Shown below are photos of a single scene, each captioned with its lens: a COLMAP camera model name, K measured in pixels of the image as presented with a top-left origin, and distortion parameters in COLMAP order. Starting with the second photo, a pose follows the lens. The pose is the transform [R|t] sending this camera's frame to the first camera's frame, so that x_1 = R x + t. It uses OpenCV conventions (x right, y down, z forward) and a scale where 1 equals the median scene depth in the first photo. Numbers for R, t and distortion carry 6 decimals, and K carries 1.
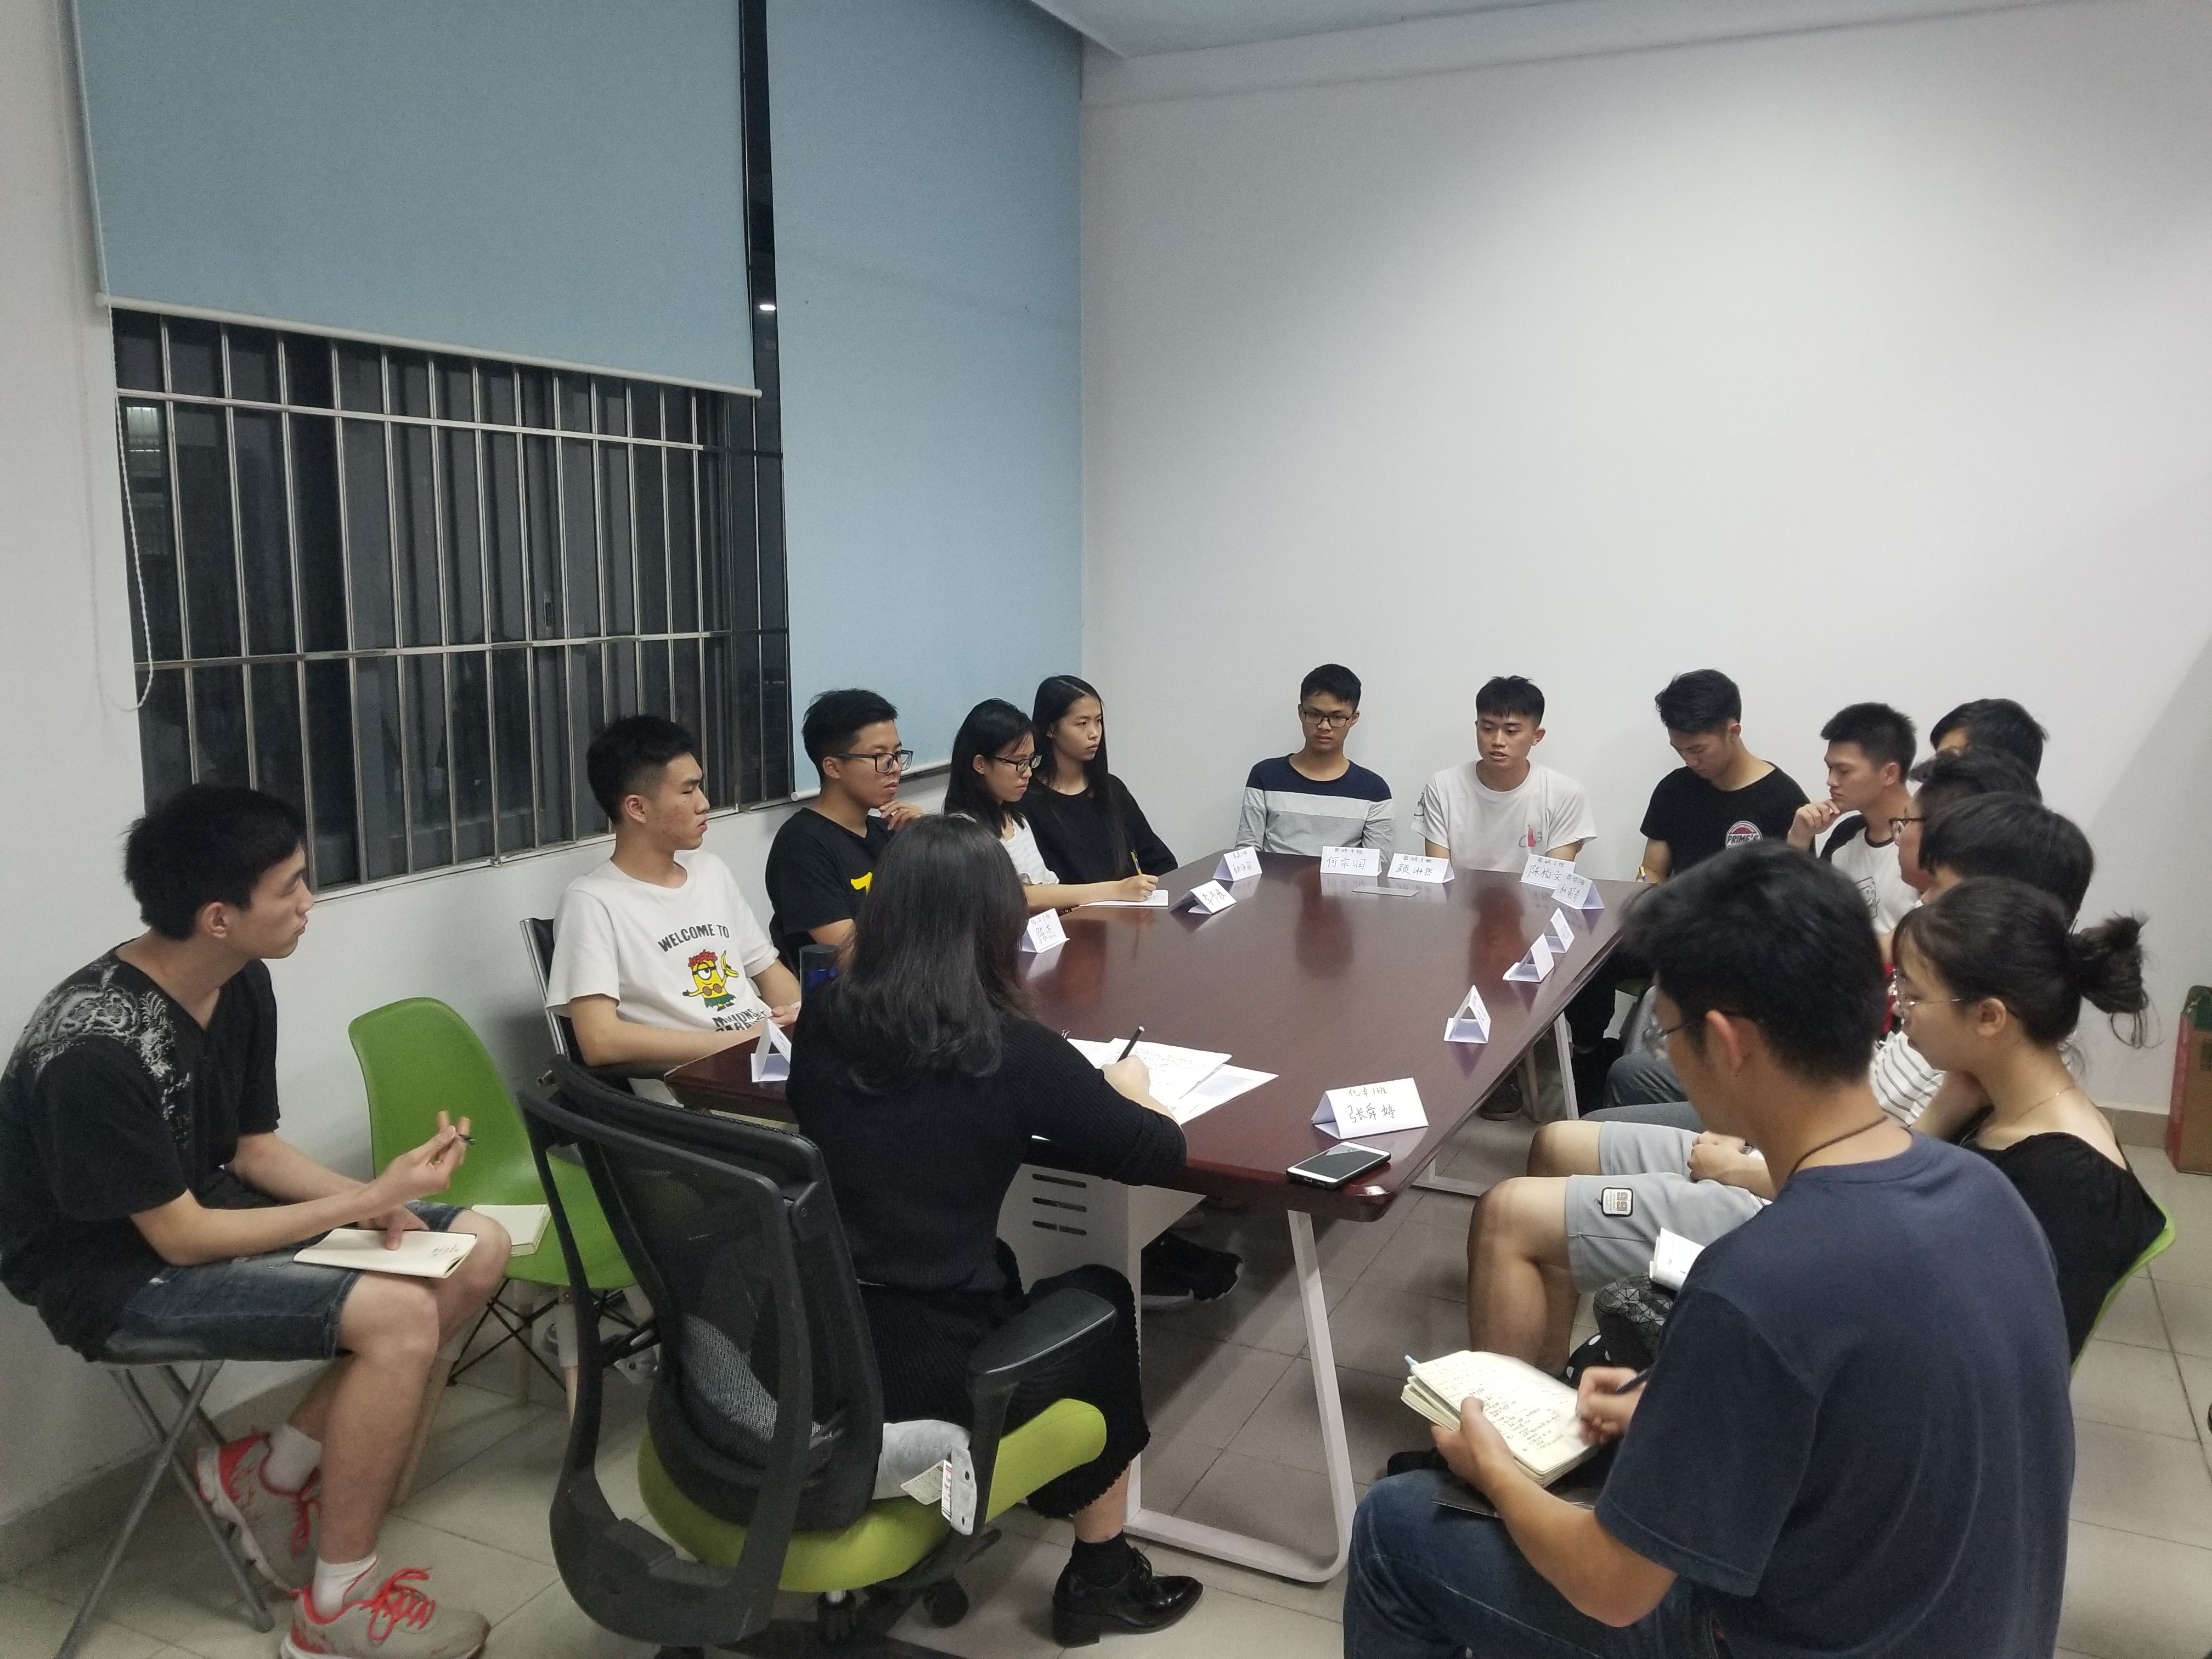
lens RADIAL K [[1698.4, 0, 1109.2], [0, 1698.4, 829.3], [0, 0, 1]] dist [0.004208, 0.001779]
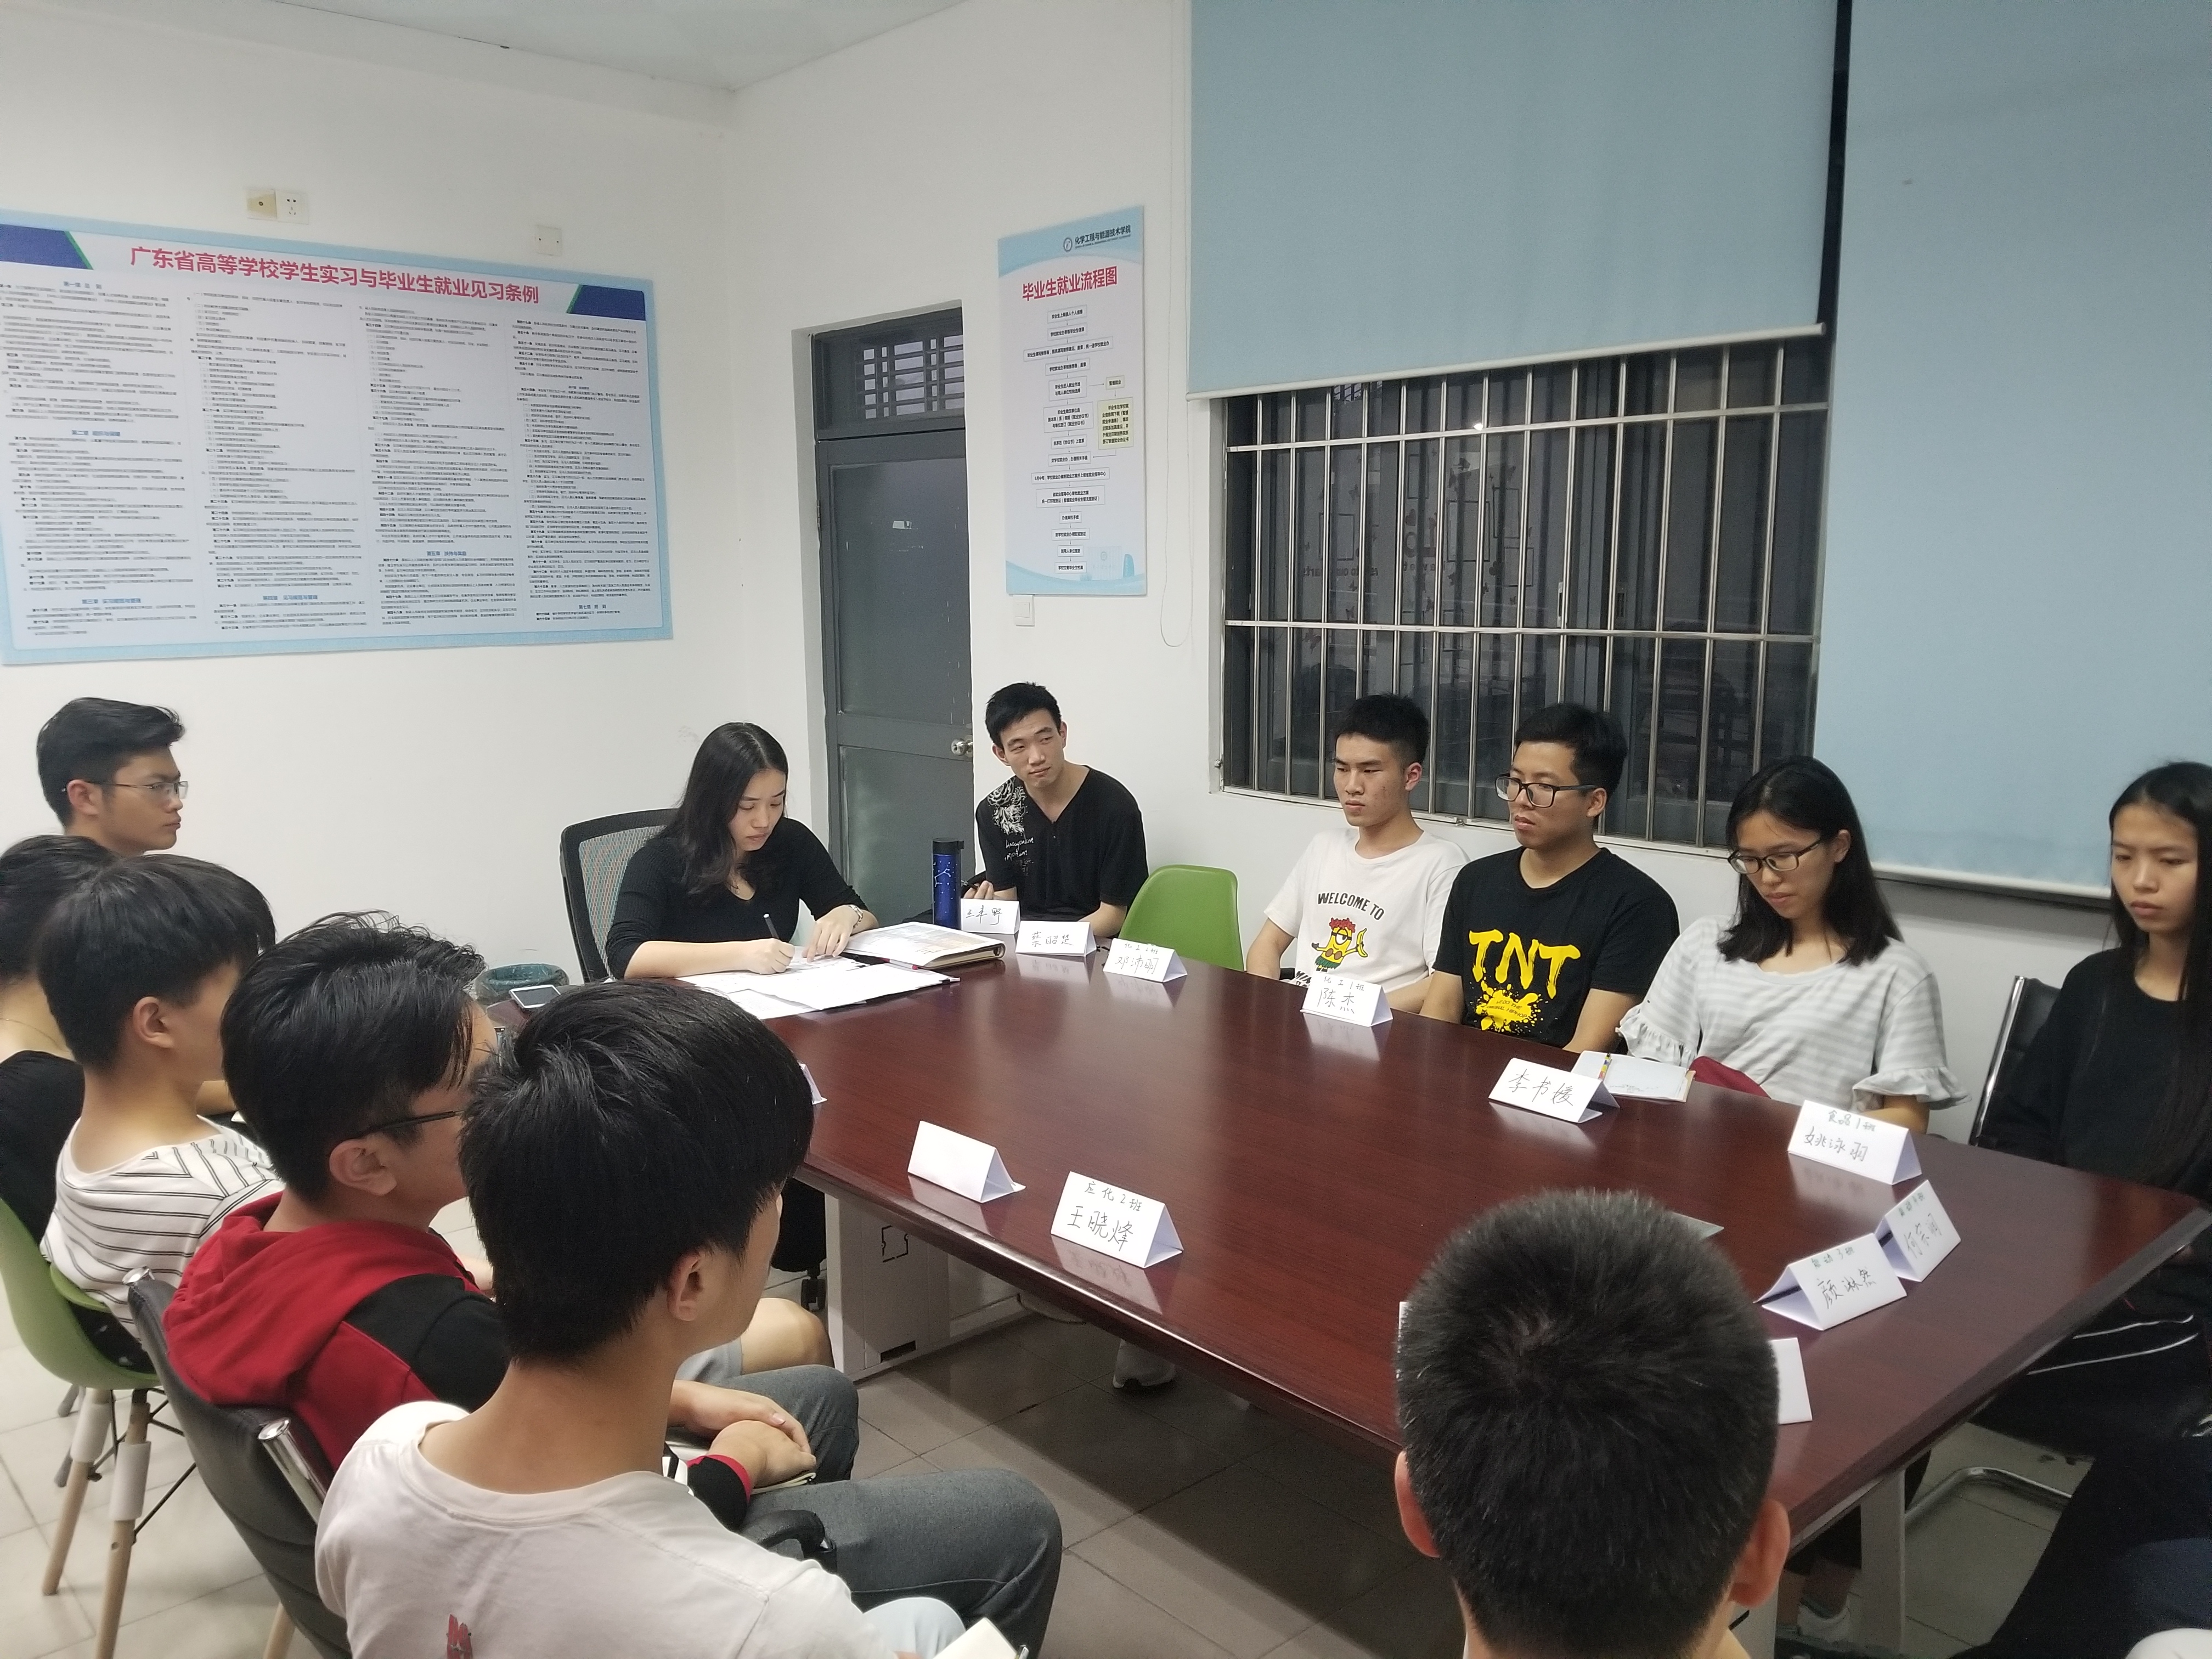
lens RADIAL K [[1698.4, 0, 1108.4], [0, 1698.4, 831.2], [0, 0, 1]] dist [0.004208, 0.001779]
pose [[-0.387997, 0.136655, -0.911473, 0.790480], [-0.147590, 0.966972, 0.207802, -0.182386], [0.909767, 0.215151, -0.355014, 1.252904]]
